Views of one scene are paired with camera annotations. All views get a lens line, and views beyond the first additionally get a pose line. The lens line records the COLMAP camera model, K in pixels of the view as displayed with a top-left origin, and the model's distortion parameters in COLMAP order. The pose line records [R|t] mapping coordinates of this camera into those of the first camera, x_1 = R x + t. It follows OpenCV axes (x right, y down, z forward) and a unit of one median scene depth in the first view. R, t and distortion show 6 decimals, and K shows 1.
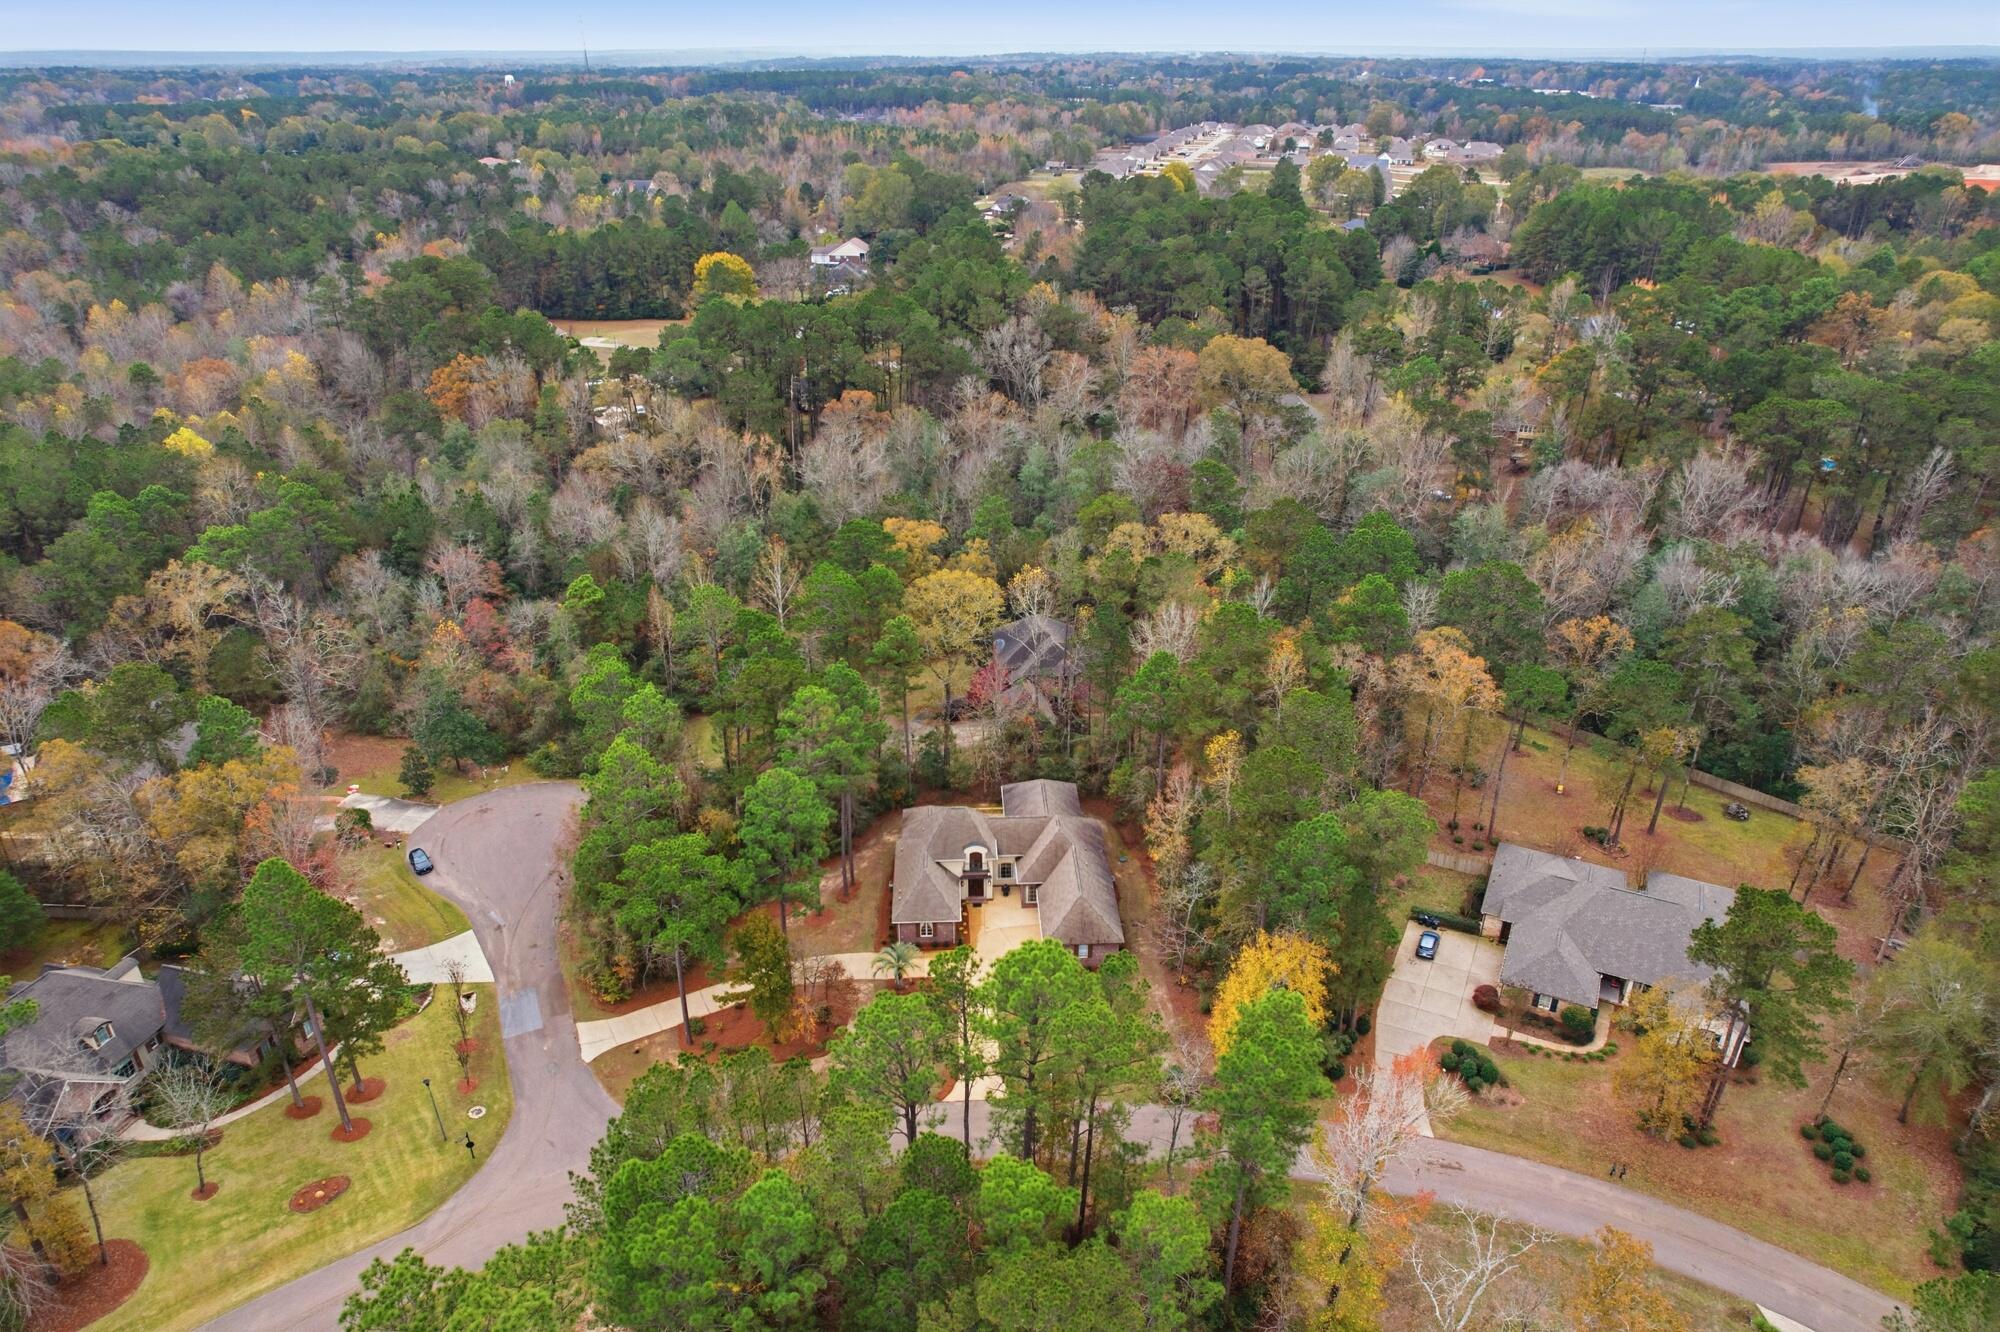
lens RADIAL K [[1299.4, 0, 1000.0], [0, 1299.4, 666.0], [0, 0, 1]] dist [-0.074265, 0.071218]
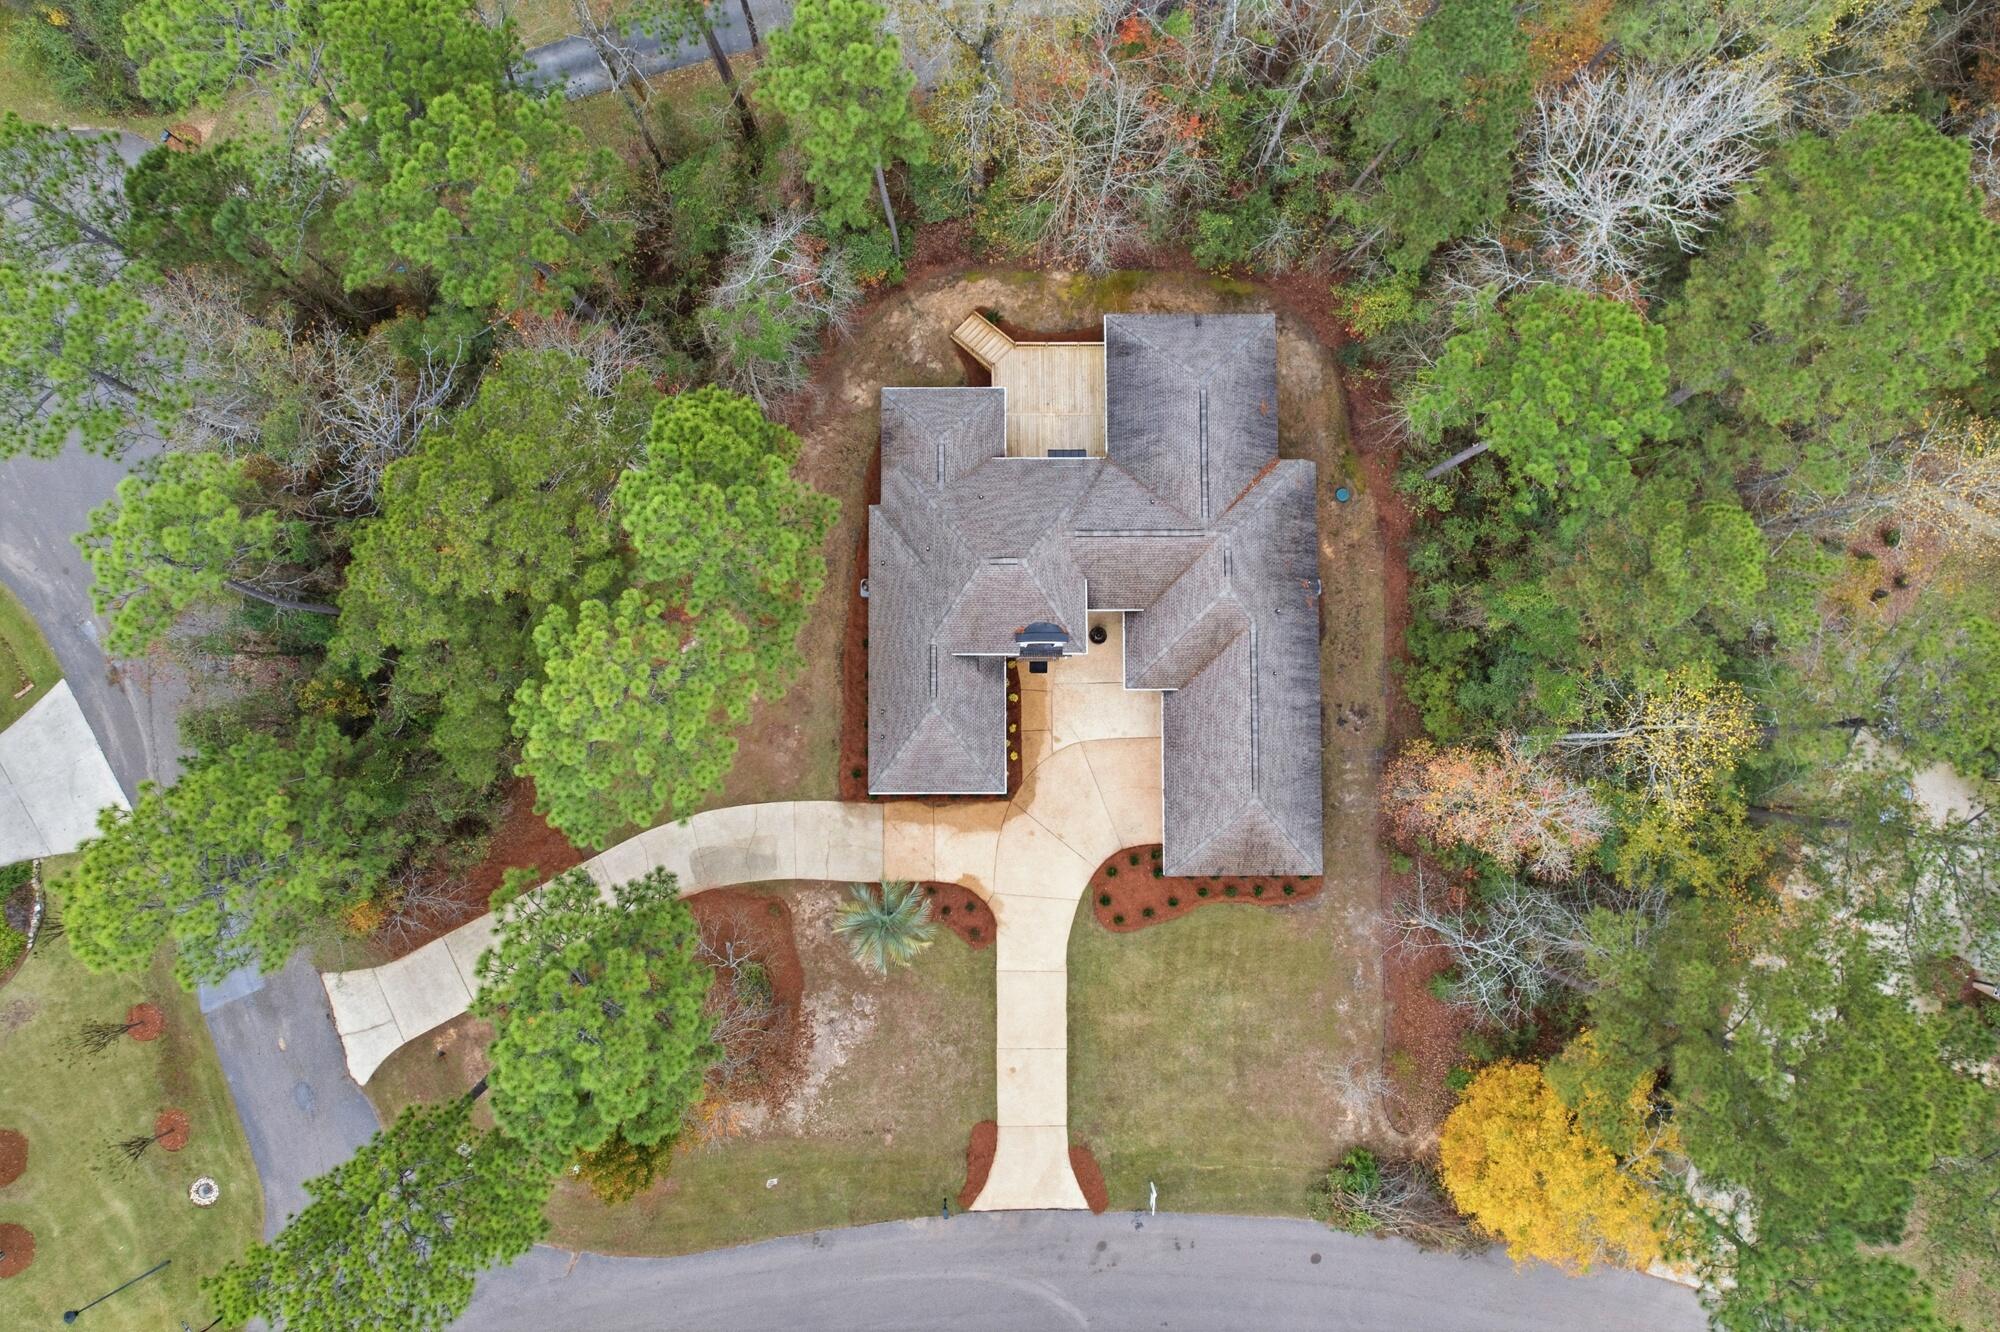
lens RADIAL K [[1299.4, 0, 1000.0], [0, 1299.4, 666.0], [0, 0, 1]] dist [-0.074265, 0.071218]
pose [[0.999252, 0.038500, 0.003557, -0.034307], [-0.021997, 0.490438, 0.871199, -0.253480], [0.031796, -0.870625, 0.490918, 0.759096]]
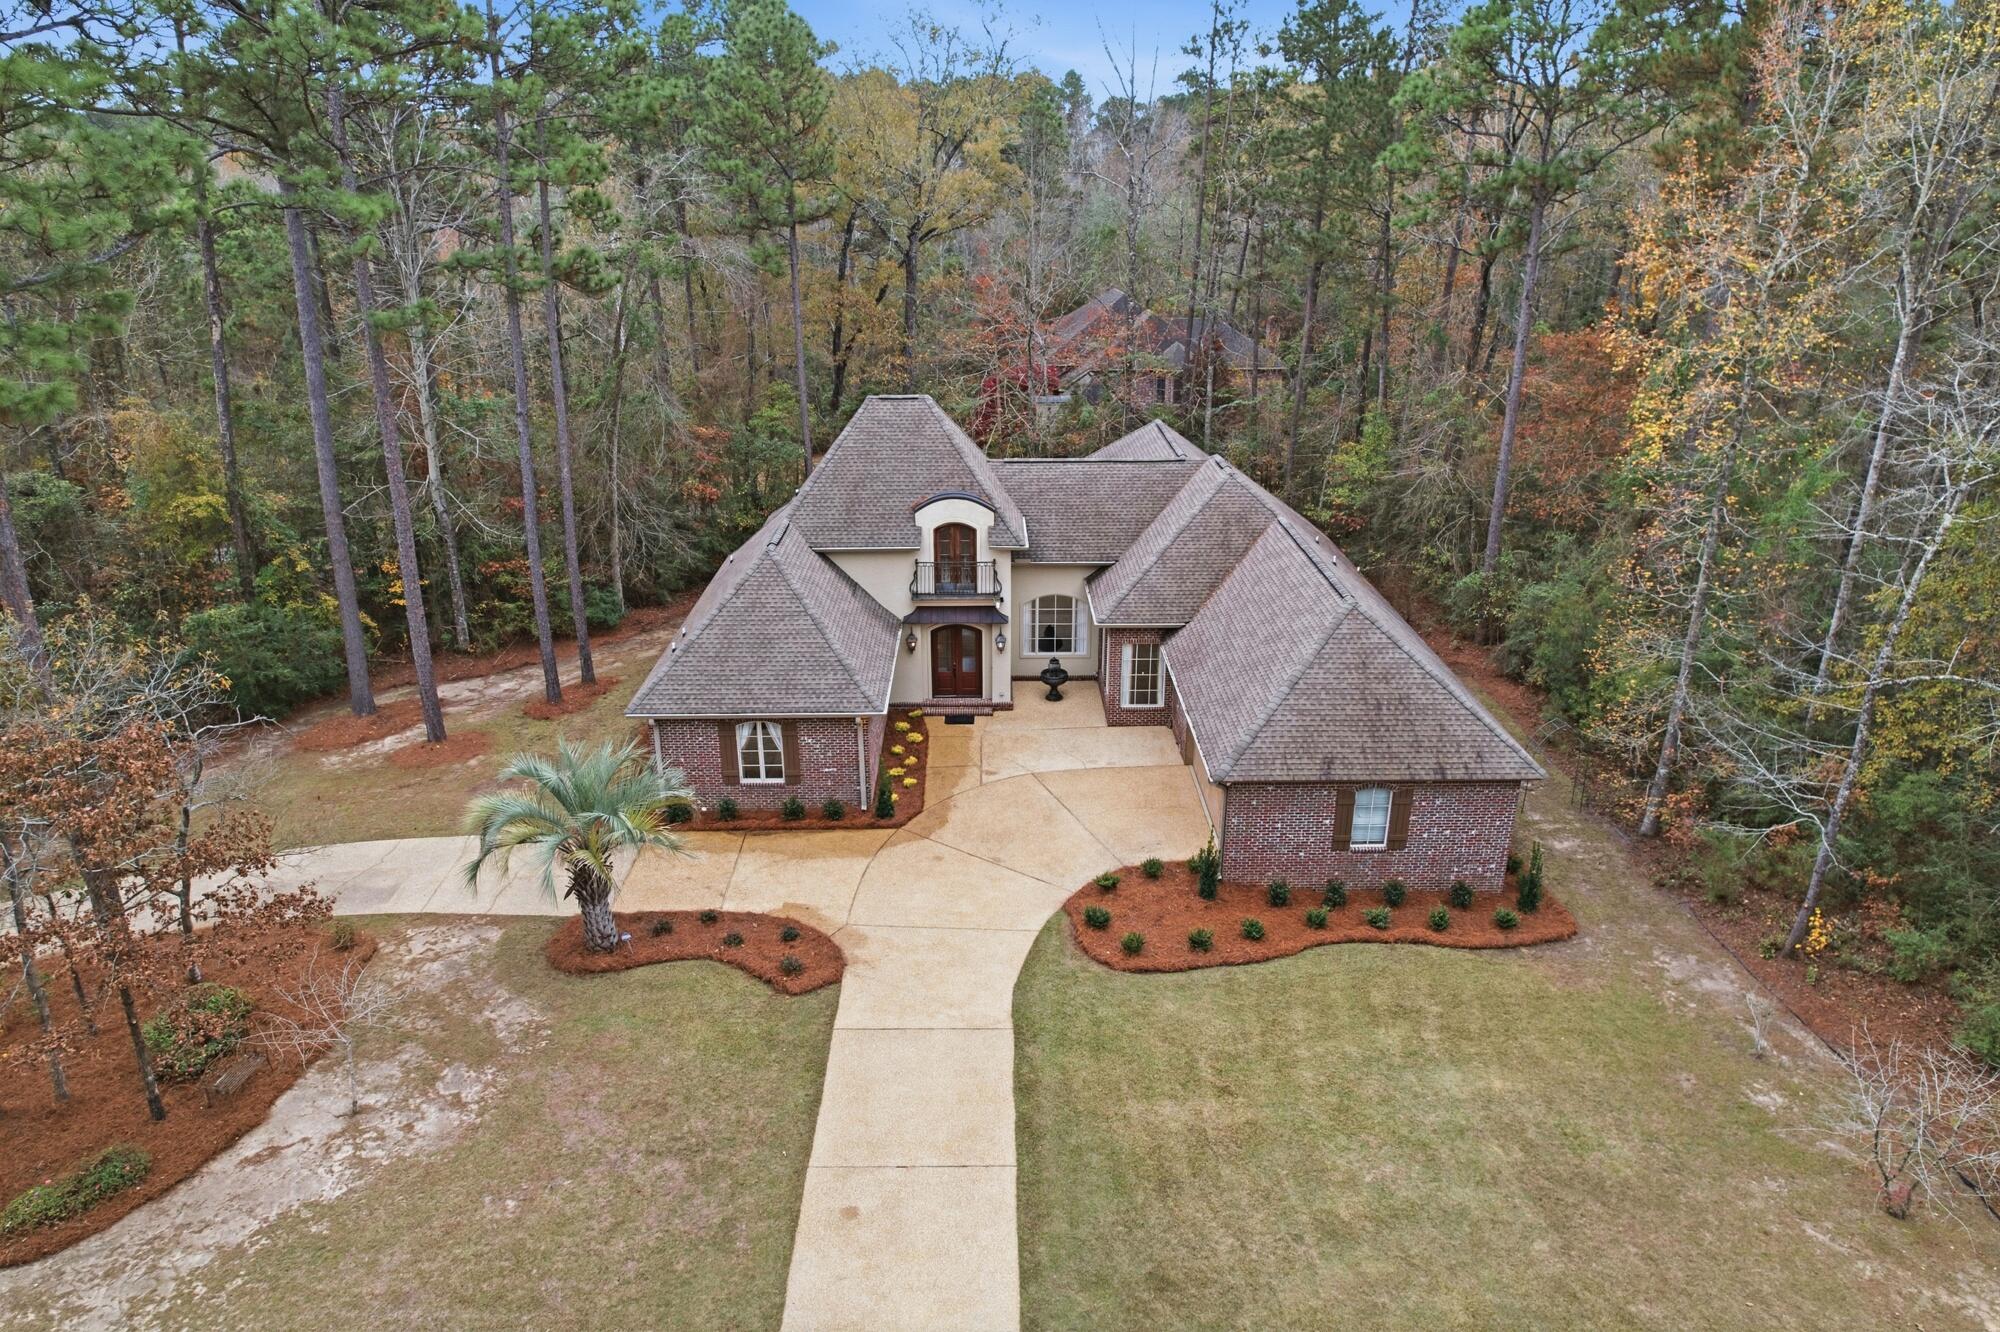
lens RADIAL K [[1299.4, 0, 1000.0], [0, 1299.4, 666.0], [0, 0, 1]] dist [-0.074265, 0.071218]
pose [[0.999442, 0.011507, -0.031362, 0.001183], [-0.014367, 0.995605, -0.092545, 0.201414], [0.030159, 0.092944, 0.995214, 0.703653]]
